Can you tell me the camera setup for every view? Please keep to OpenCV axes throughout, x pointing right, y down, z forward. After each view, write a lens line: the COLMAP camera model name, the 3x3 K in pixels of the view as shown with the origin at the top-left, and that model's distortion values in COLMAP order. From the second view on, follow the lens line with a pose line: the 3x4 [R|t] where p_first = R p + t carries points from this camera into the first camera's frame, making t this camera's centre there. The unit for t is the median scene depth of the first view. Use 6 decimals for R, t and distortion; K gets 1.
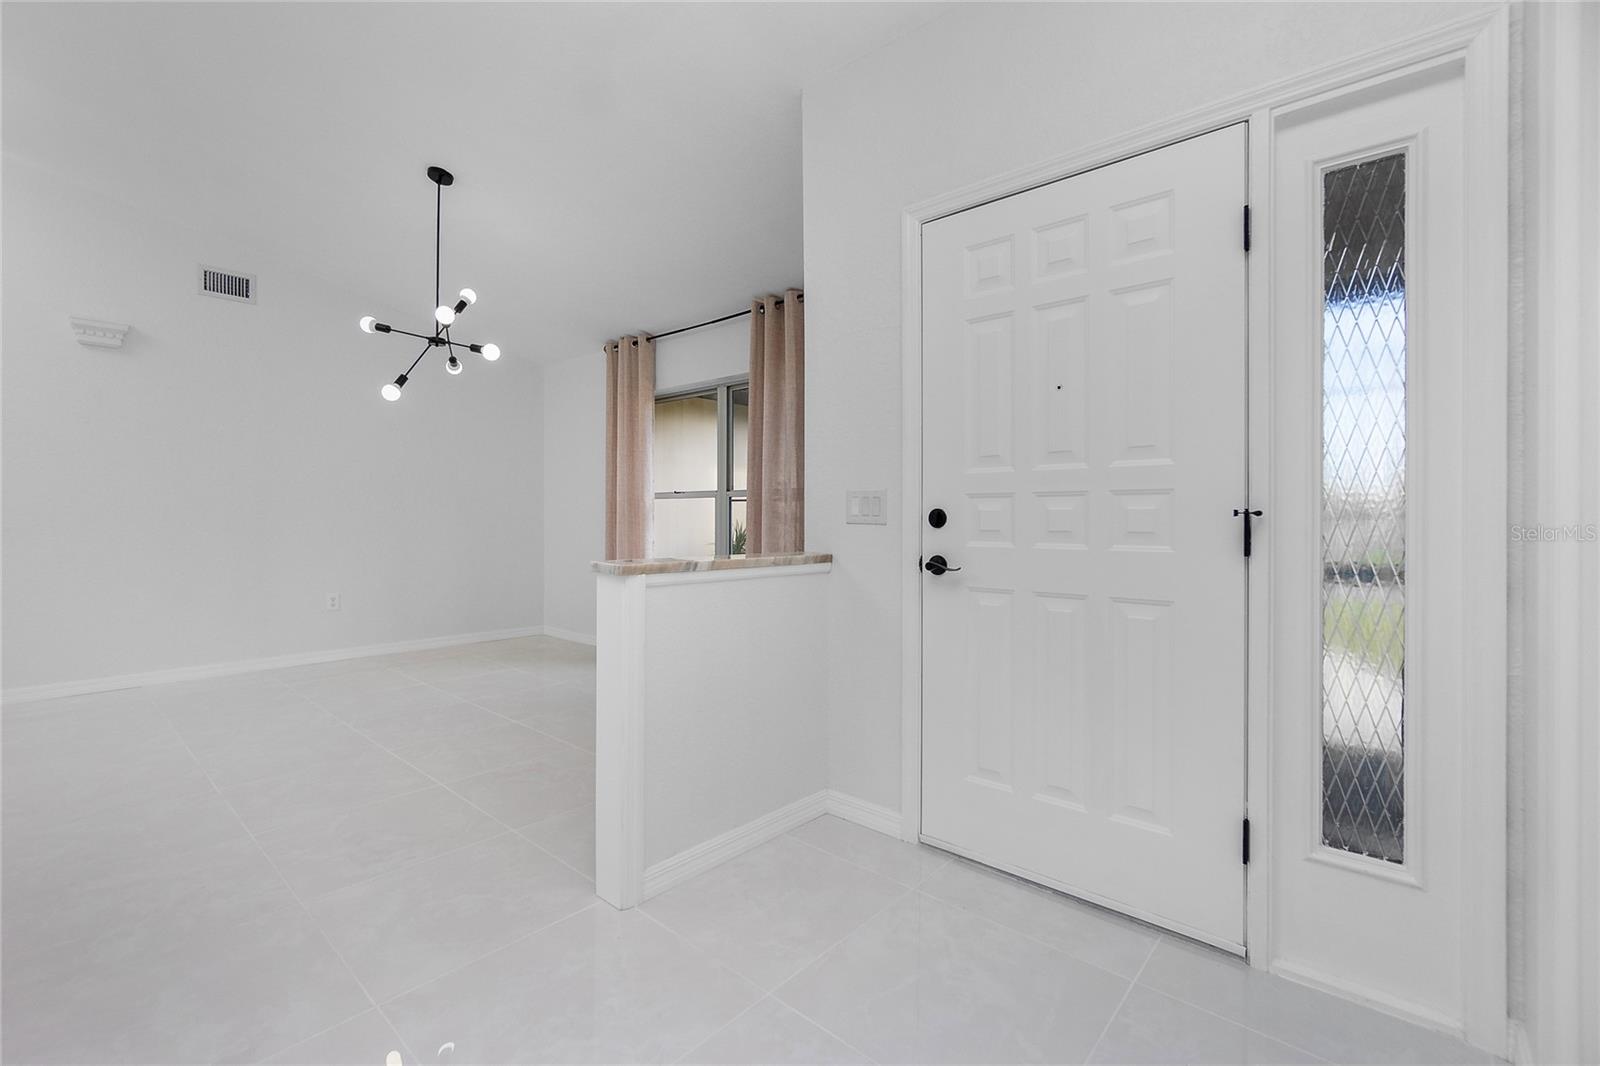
lens RADIAL K [[707.5, 0, 790.0], [0, 707.5, 518.8], [0, 0, 1]] dist [-0.004335, 0.002710]
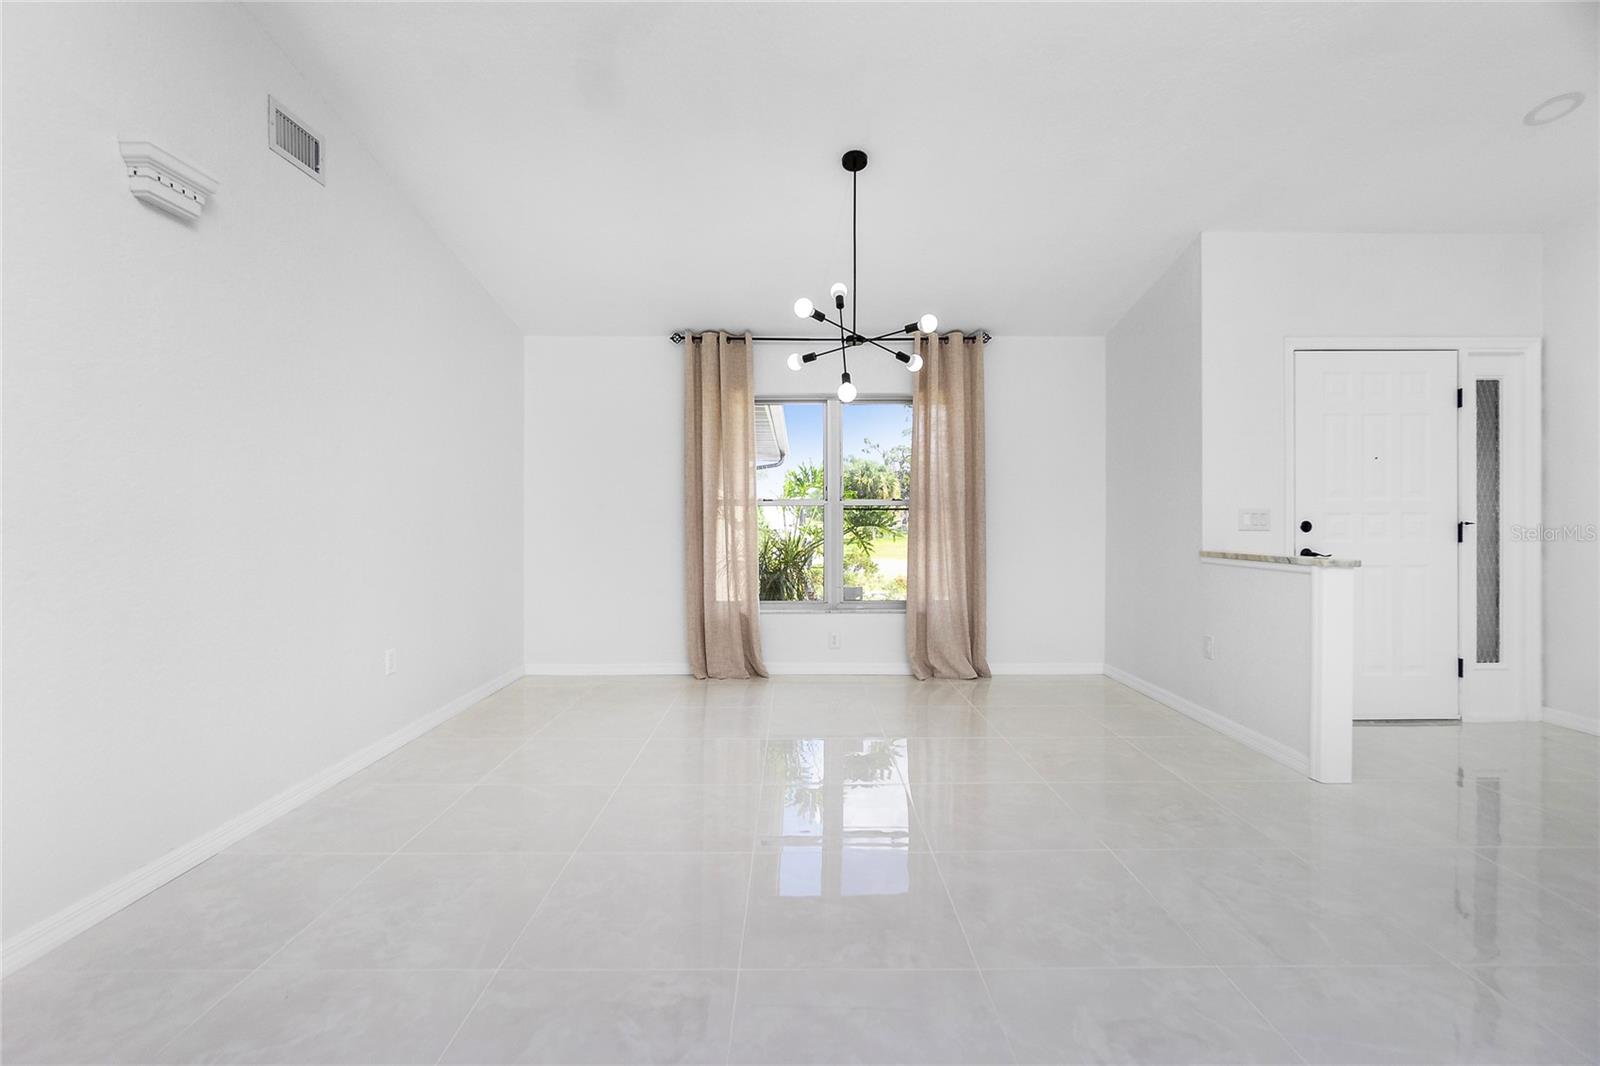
lens RADIAL K [[707.5, 0, 807.8], [0, 707.5, 517.6], [0, 0, 1]] dist [-0.004335, 0.002710]
pose [[0.733069, -0.009342, 0.680091, -1.718336], [0.008120, 0.999955, 0.004983, -0.038057], [-0.680106, 0.001869, 0.733111, 0.539981]]
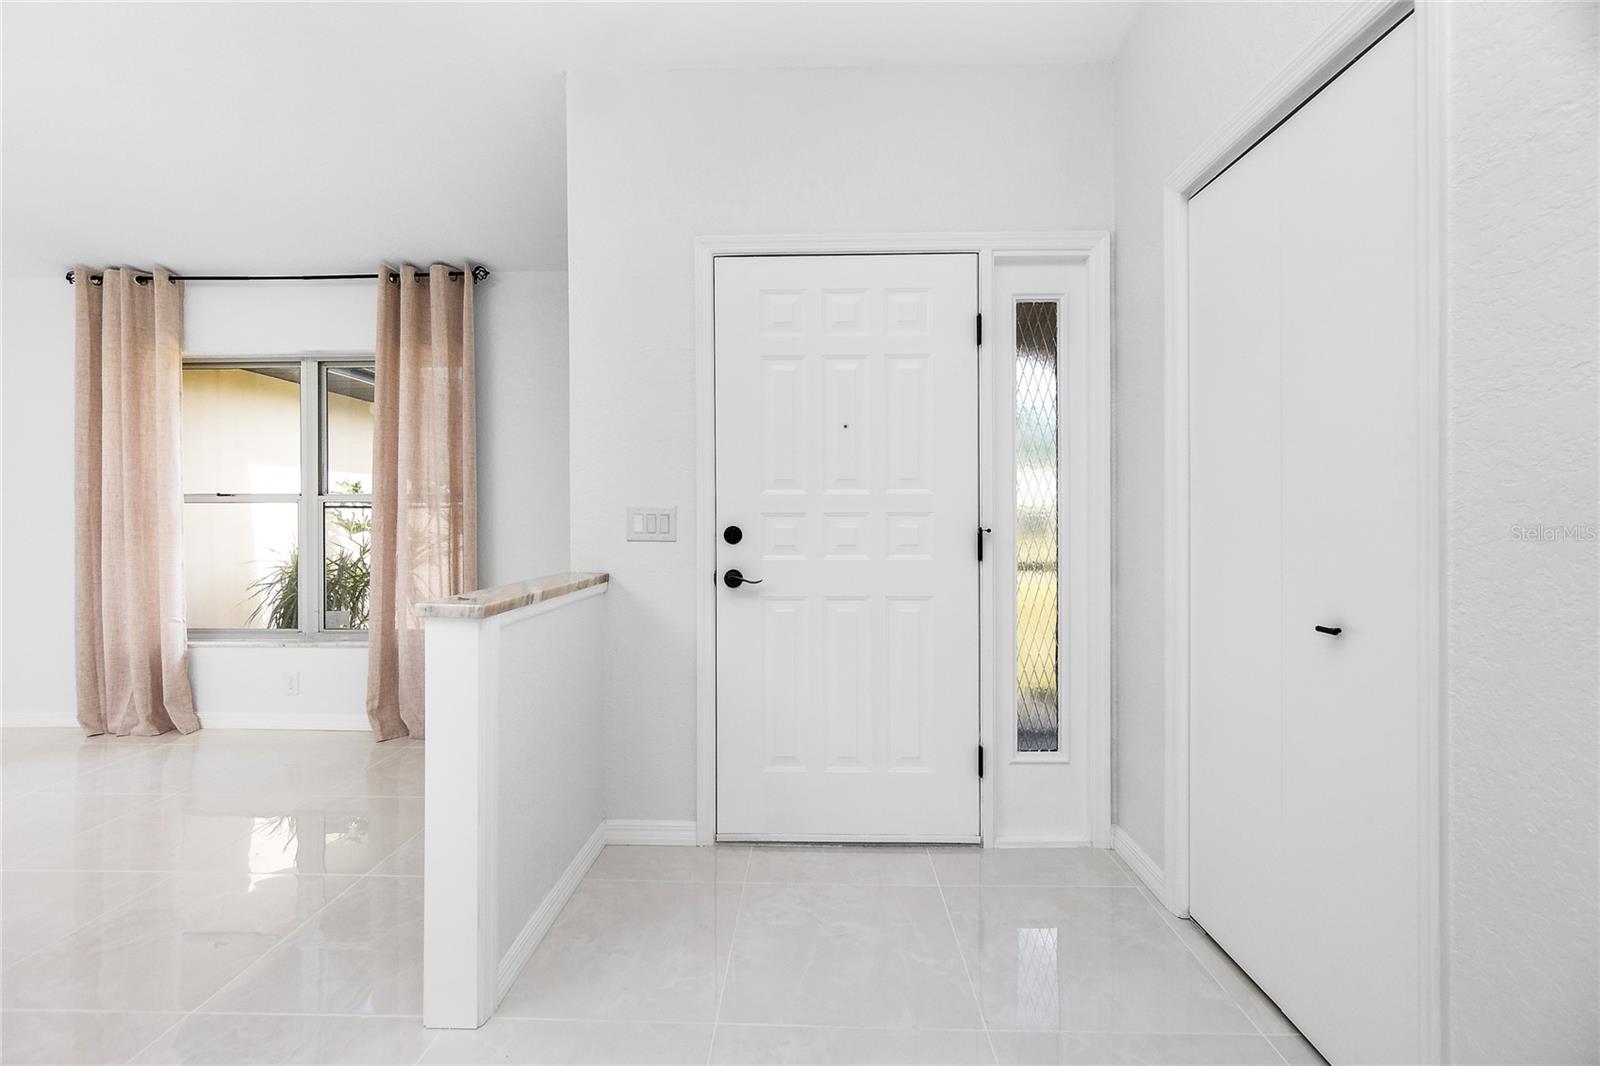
lens RADIAL K [[707.5, 0, 798.6], [0, 707.5, 514.1], [0, 0, 1]] dist [-0.004335, 0.002710]
pose [[0.758196, -0.005274, 0.652005, -0.393392], [0.006101, 0.999981, 0.000995, -0.030992], [-0.651998, 0.003224, 0.758214, 0.114012]]
